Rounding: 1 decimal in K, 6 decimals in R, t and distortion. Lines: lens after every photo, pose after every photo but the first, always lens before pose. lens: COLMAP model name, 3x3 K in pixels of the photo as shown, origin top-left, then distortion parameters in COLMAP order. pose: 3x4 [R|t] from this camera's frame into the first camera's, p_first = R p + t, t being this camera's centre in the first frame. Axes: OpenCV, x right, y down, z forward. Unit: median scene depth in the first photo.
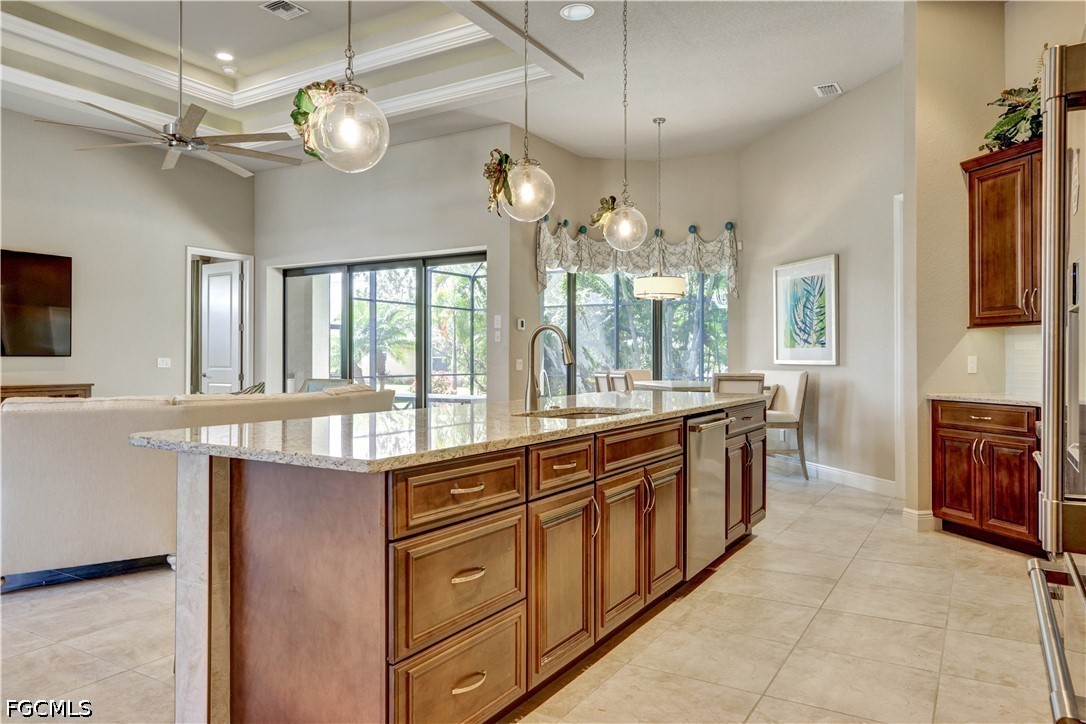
lens RADIAL K [[738.4, 0, 545.4], [0, 738.4, 357.1], [0, 0, 1]] dist [-0.007226, -0.001775]
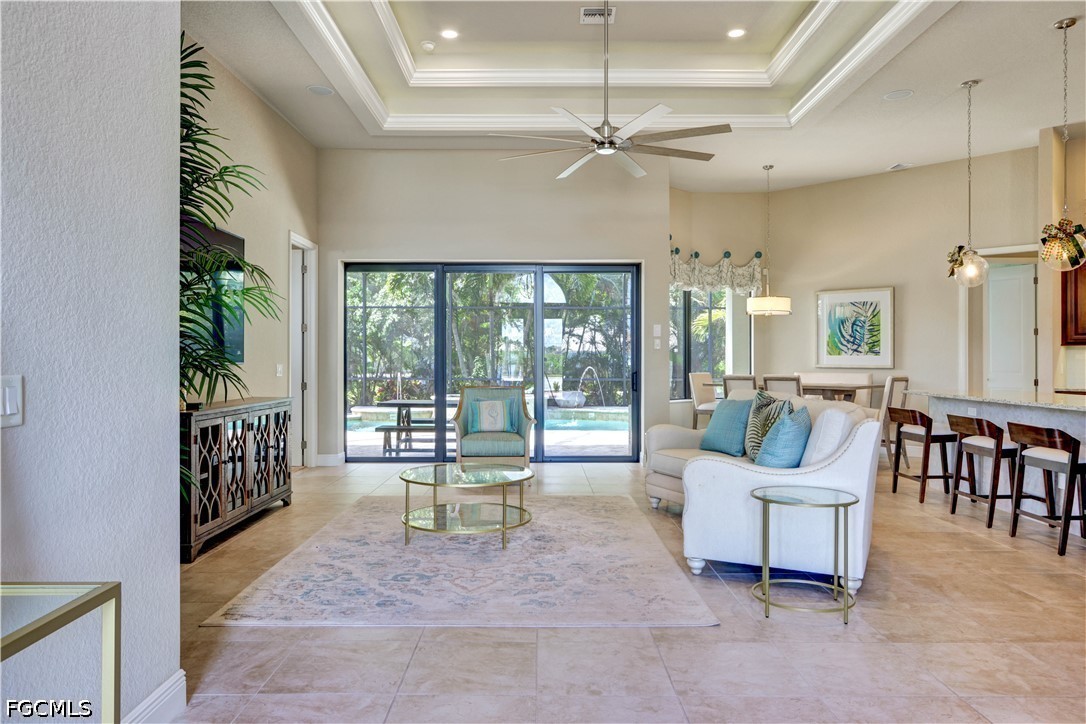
lens RADIAL K [[738.4, 0, 544.4], [0, 738.4, 365.9], [0, 0, 1]] dist [-0.007226, -0.001775]
pose [[0.856976, -0.003266, 0.515346, -0.811436], [-0.003333, 0.999924, 0.011879, -0.007828], [-0.515346, -0.011898, 0.856900, 0.154499]]
